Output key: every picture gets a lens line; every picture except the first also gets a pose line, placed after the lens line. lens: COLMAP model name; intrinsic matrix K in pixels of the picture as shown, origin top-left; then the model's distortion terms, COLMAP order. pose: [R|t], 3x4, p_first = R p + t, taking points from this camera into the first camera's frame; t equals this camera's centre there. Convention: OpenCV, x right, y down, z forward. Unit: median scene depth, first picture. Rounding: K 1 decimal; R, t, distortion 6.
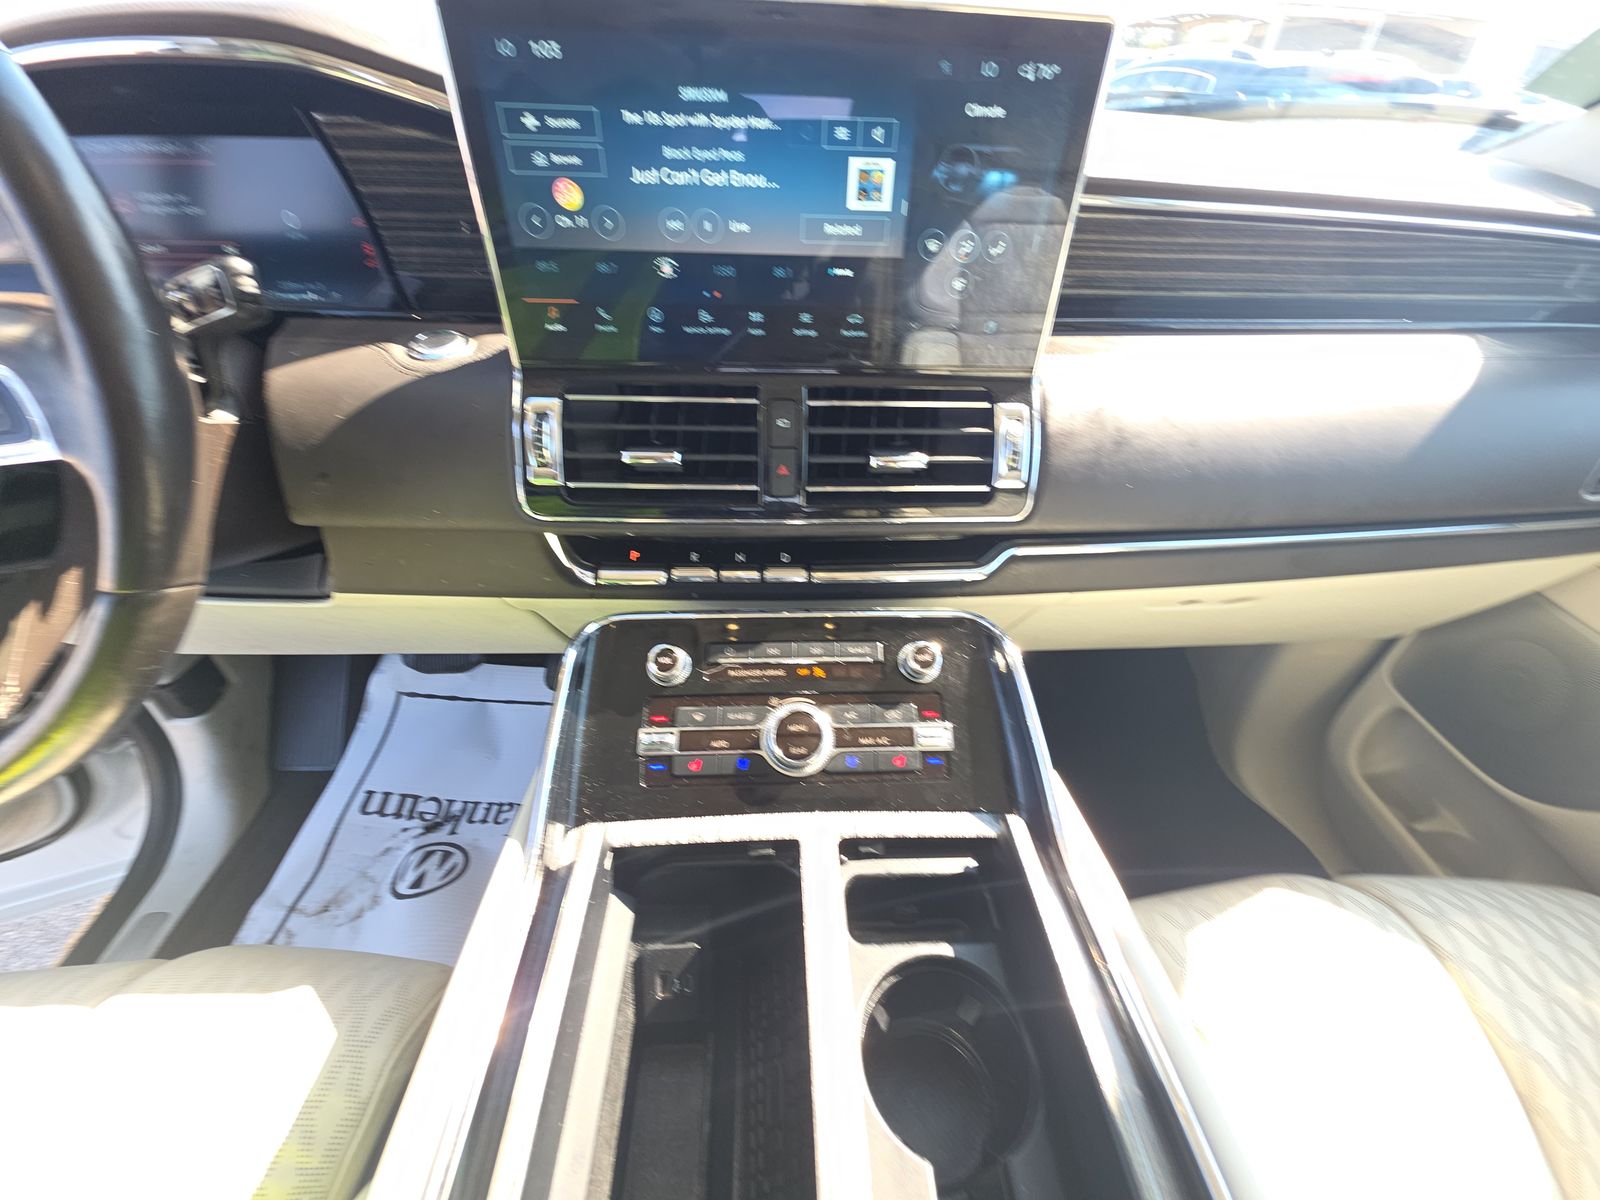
lens RADIAL K [[648.7, 0, 799.1], [0, 648.7, 624.0], [0, 0, 1]] dist [0.021177, -0.016608]
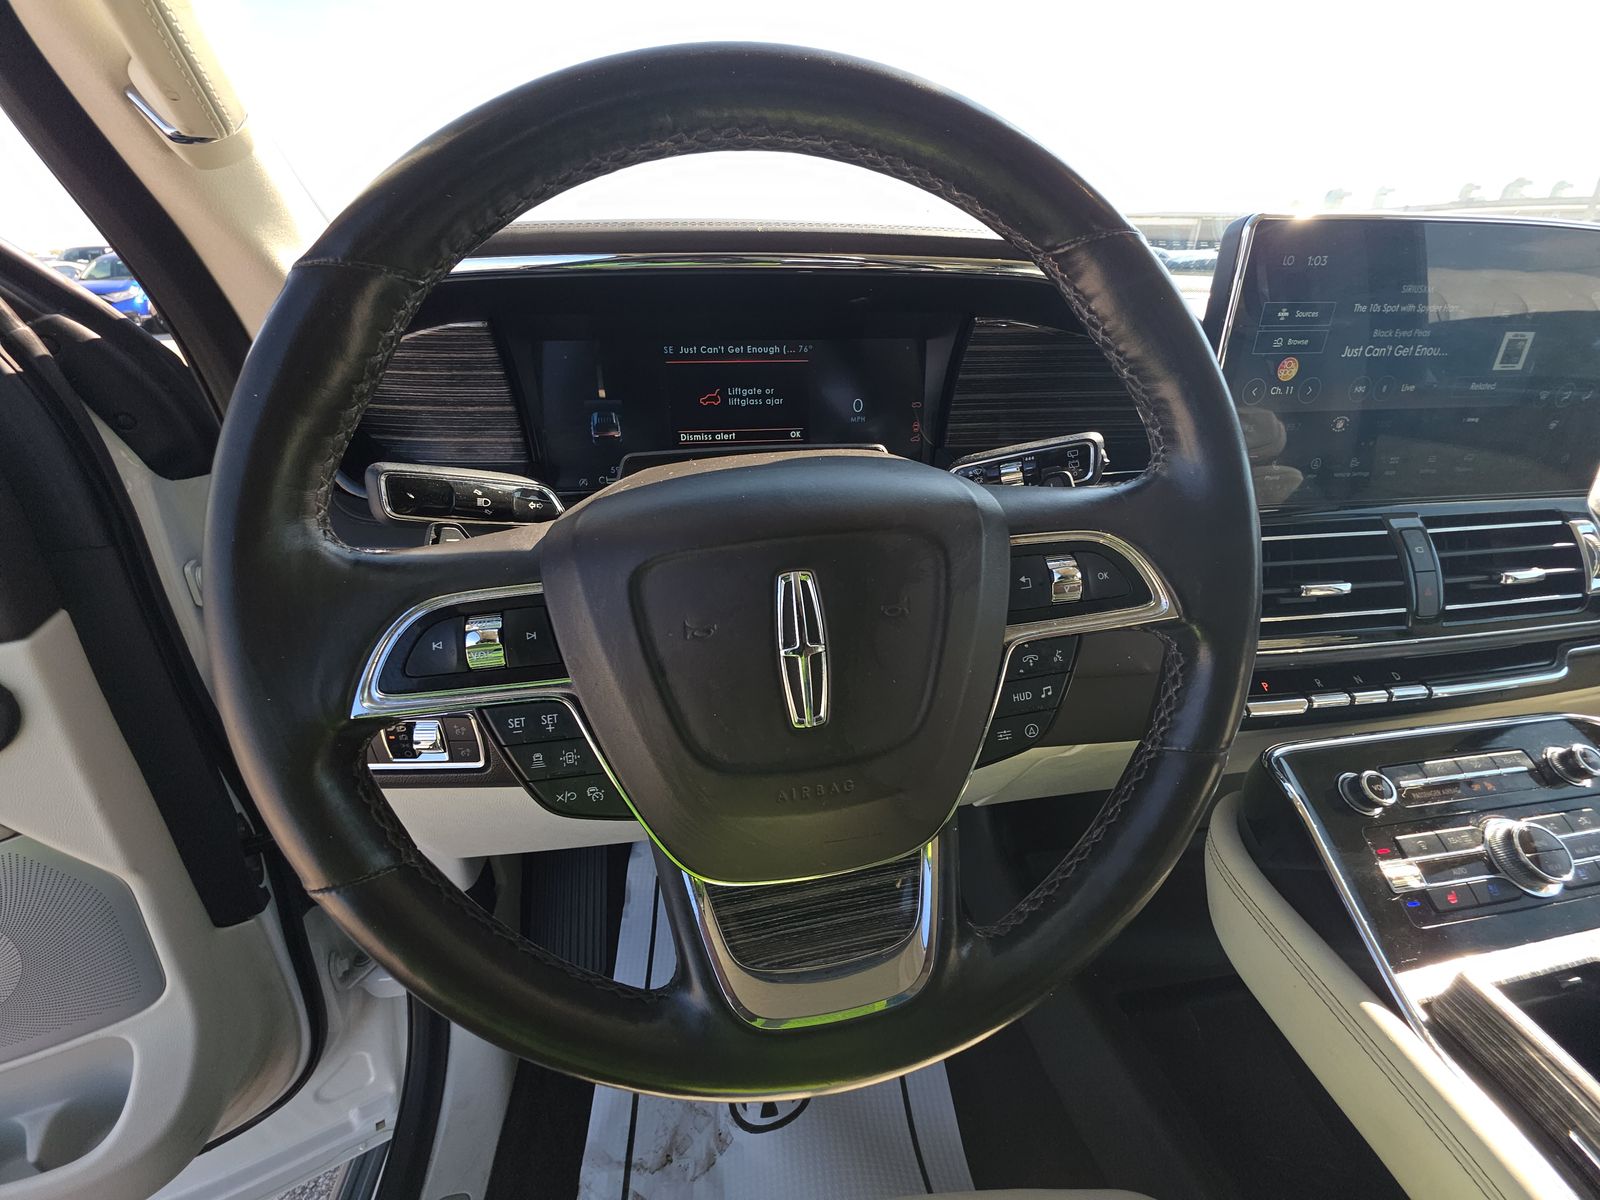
lens RADIAL K [[648.7, 0, 799.1], [0, 648.7, 624.0], [0, 0, 1]] dist [0.021177, -0.016608]
pose [[0.994418, -0.078326, 0.070694, -1.118209], [0.092743, 0.968366, -0.231658, -0.035399], [-0.050313, 0.236922, 0.970225, 0.035601]]
